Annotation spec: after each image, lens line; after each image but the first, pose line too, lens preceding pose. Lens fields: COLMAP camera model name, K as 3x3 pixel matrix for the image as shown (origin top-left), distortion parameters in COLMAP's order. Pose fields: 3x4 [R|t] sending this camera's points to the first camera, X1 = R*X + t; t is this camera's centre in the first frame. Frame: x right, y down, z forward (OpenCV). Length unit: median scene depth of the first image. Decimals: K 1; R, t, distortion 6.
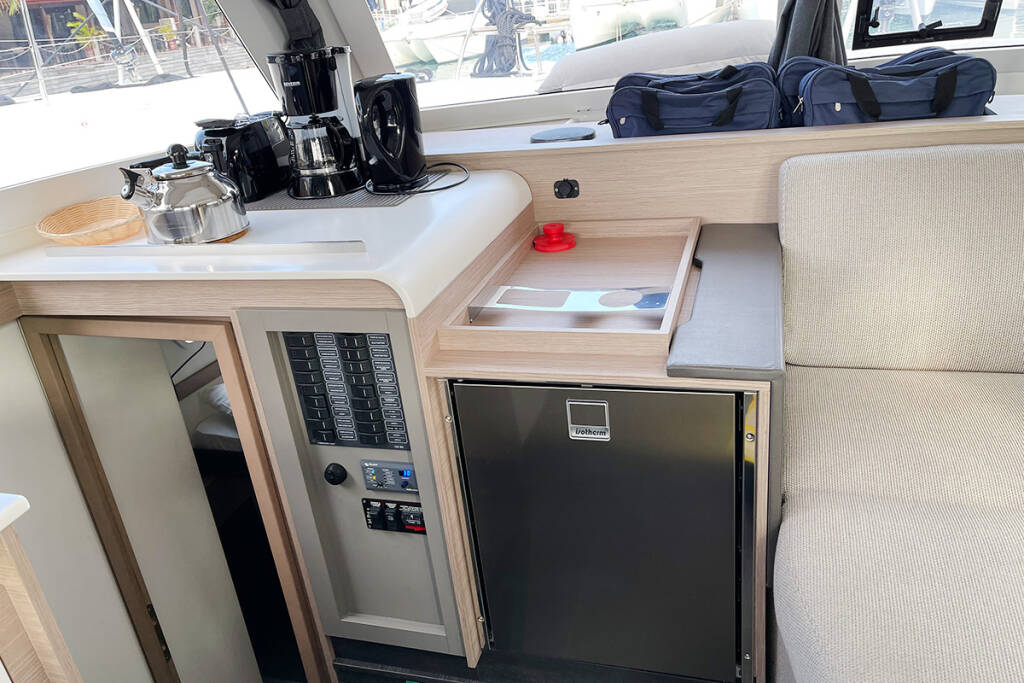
lens RADIAL K [[781.0, 0, 525.1], [0, 781.0, 333.0], [0, 0, 1]] dist [0.072660, -0.108098]
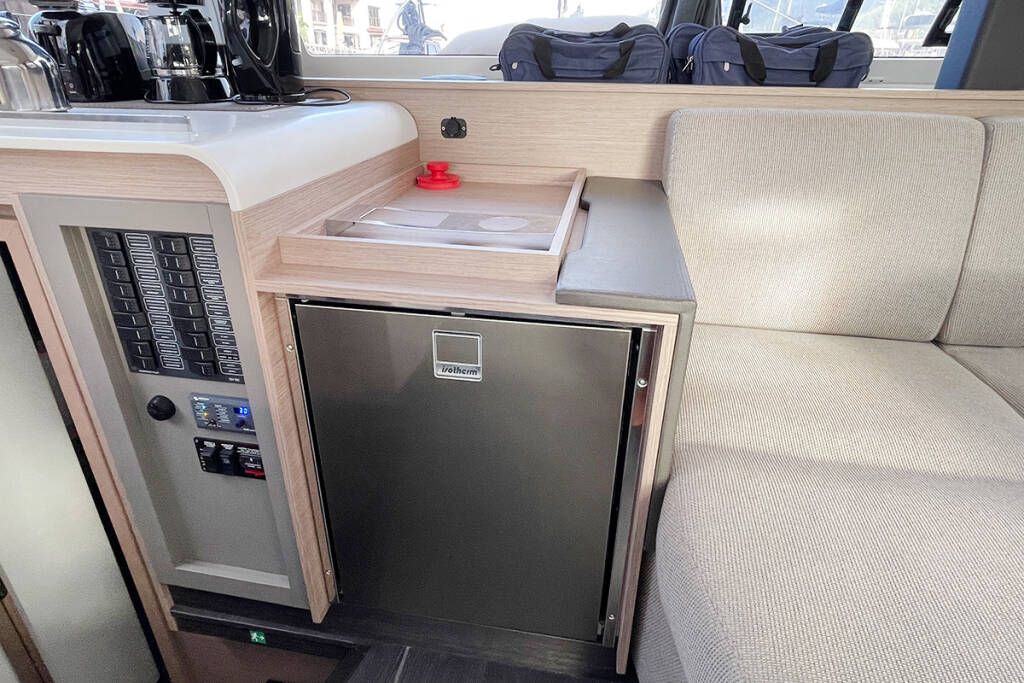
lens RADIAL K [[581.3, 0, 512.0], [0, 581.3, 341.5], [0, 0, 1]] dist [-0.002980, 0.000140]
pose [[0.987171, 0.056794, 0.149222, 0.035019], [-0.063056, 0.997303, 0.037570, 0.053889], [-0.146685, -0.046498, 0.988090, 0.293112]]
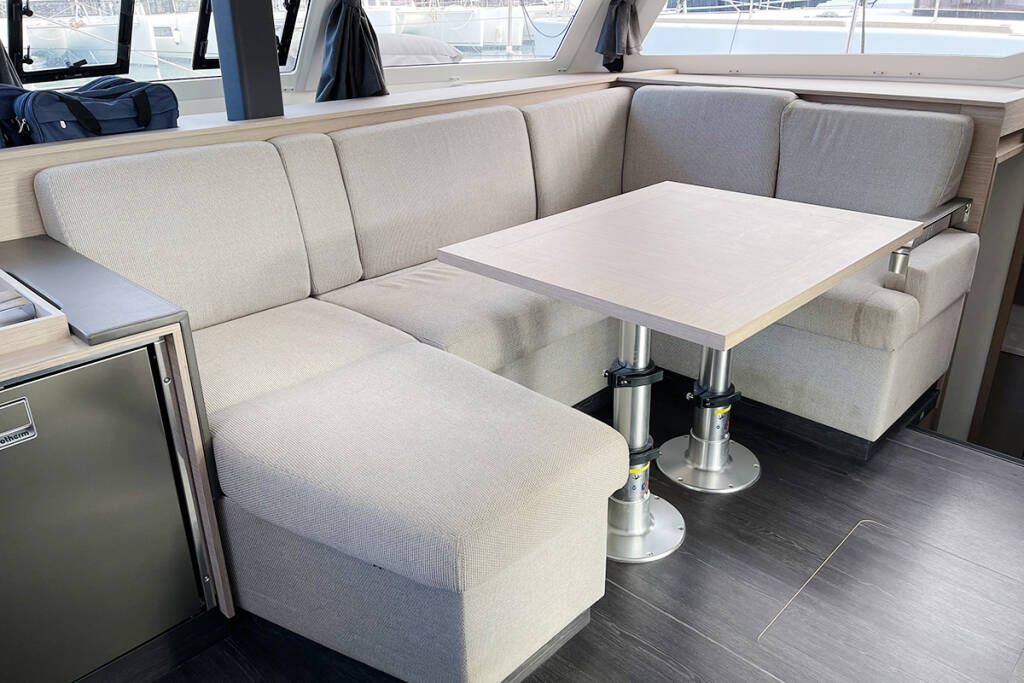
lens RADIAL K [[781.0, 0, 525.1], [0, 781.0, 333.0], [0, 0, 1]] dist [0.072660, -0.108098]
pose [[0.451574, -0.247889, 0.857107, -0.342623], [0.316865, 0.942567, 0.105663, 0.081167], [-0.834073, 0.223873, 0.504186, -0.042025]]
